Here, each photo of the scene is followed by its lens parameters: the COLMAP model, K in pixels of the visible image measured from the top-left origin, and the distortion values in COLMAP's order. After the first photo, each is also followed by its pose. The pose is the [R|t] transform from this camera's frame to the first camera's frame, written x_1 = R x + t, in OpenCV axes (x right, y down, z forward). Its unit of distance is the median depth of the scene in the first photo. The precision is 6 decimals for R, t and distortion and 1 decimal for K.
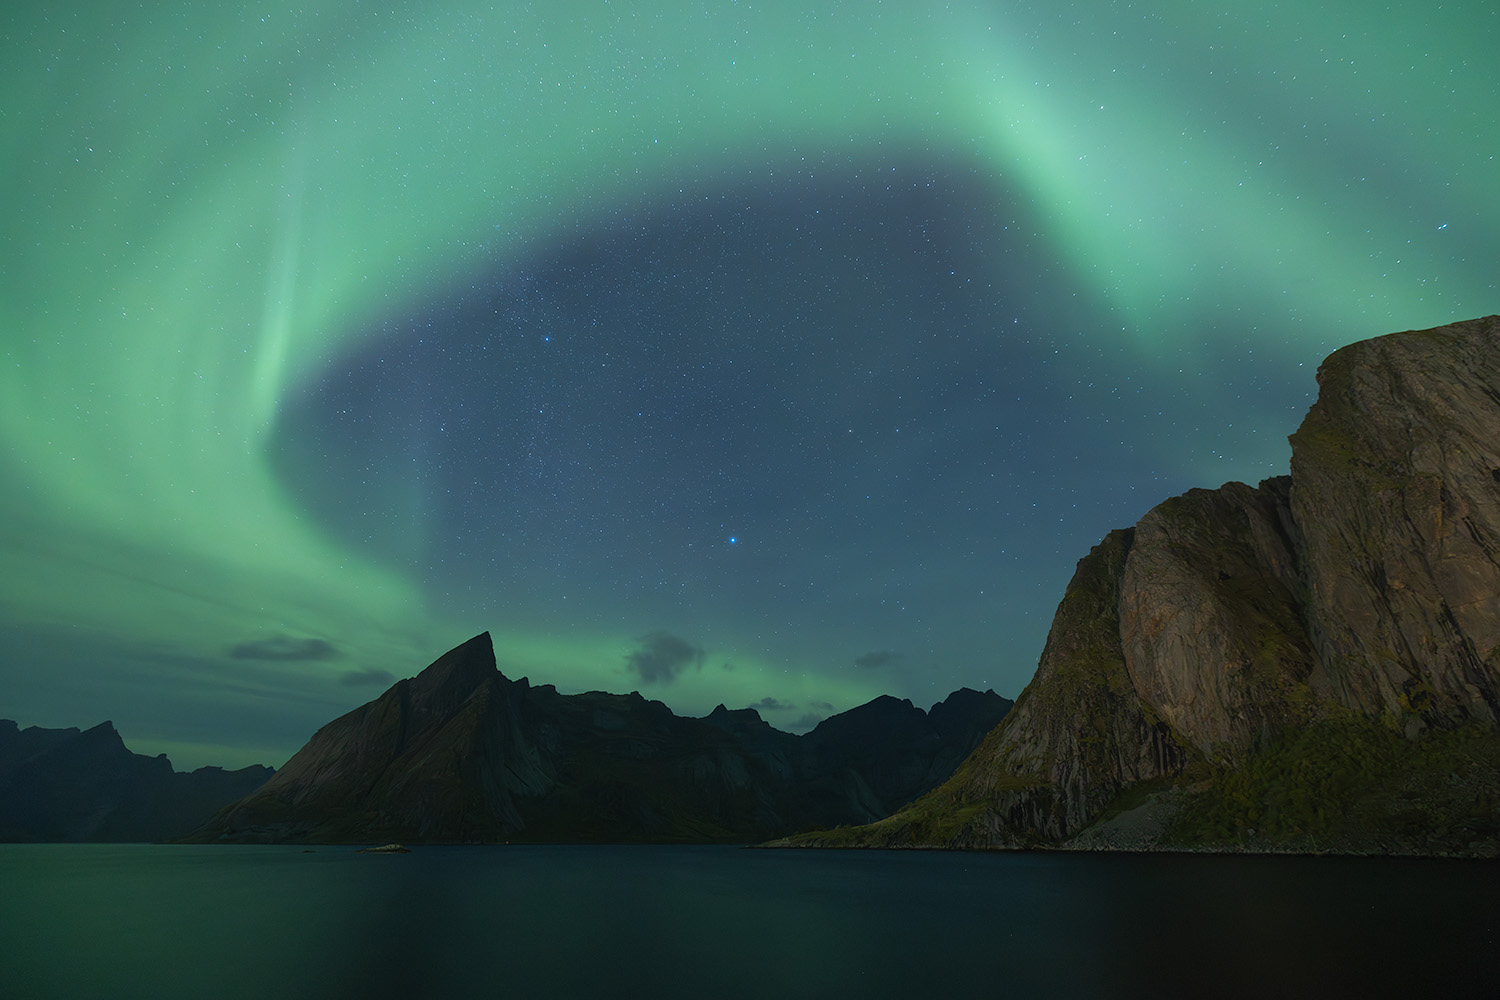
lens RADIAL K [[619.7, 0, 754.6], [0, 619.7, 500.0], [0, 0, 1]] dist [0.001955, 0.000235]
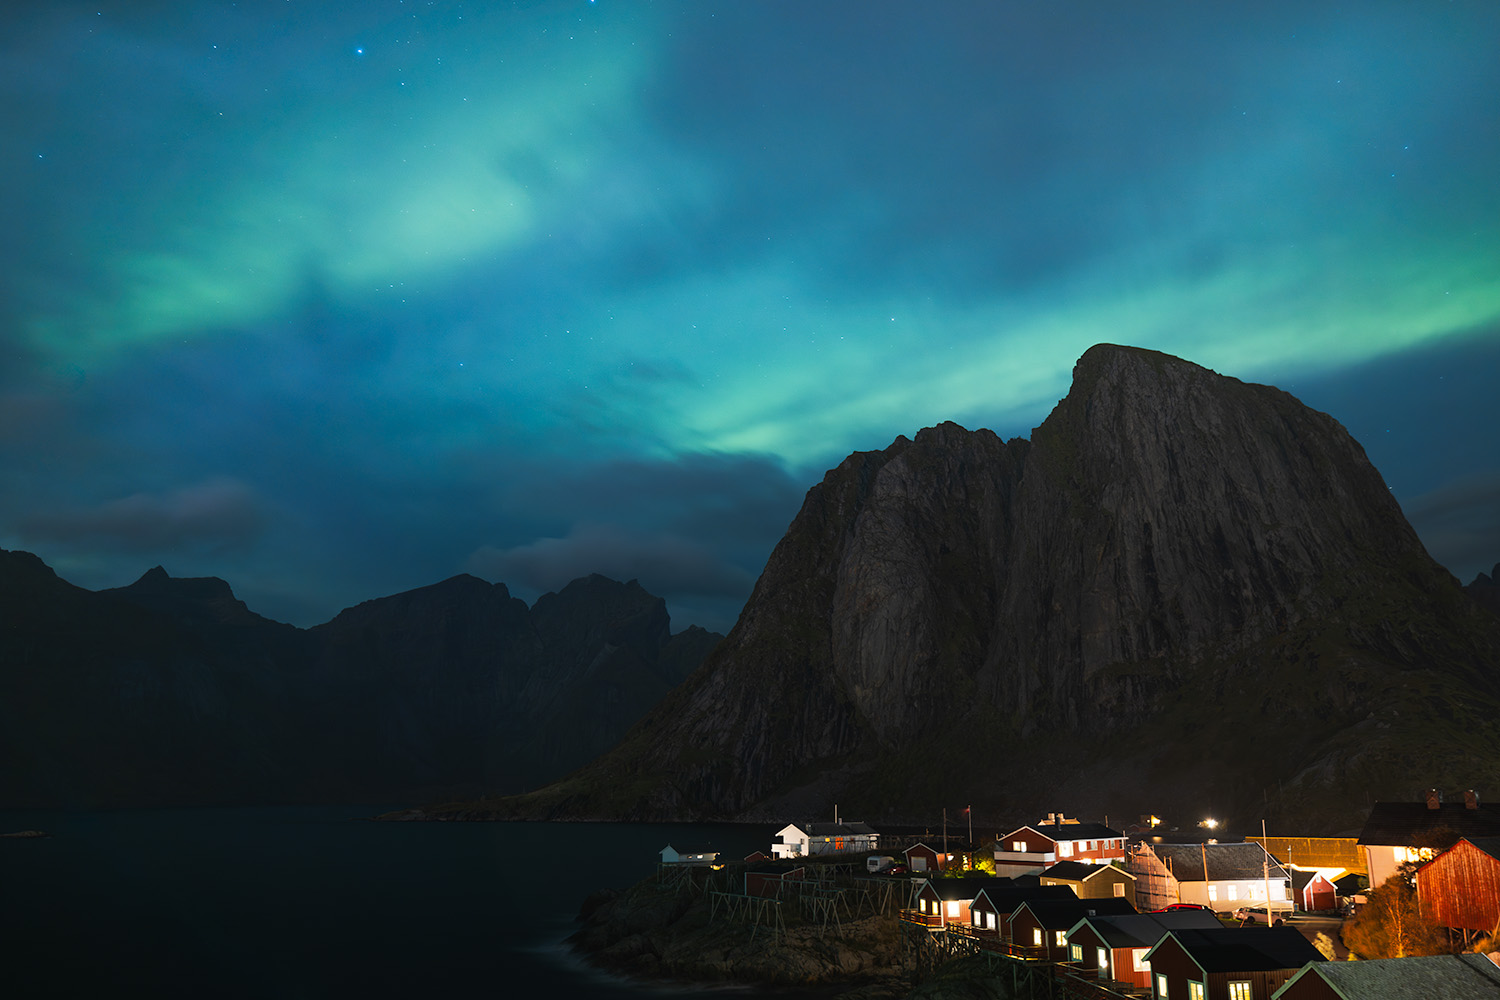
lens RADIAL K [[1154.9, 0, 750.0], [0, 1154.9, 500.0], [0, 0, 1]] dist [-0.000560, -0.000160]
pose [[0.891579, 0.109938, 0.439318, -0.311612], [-0.217252, 0.955003, 0.201917, -0.274490], [-0.397352, -0.275468, 0.875345, -0.433289]]
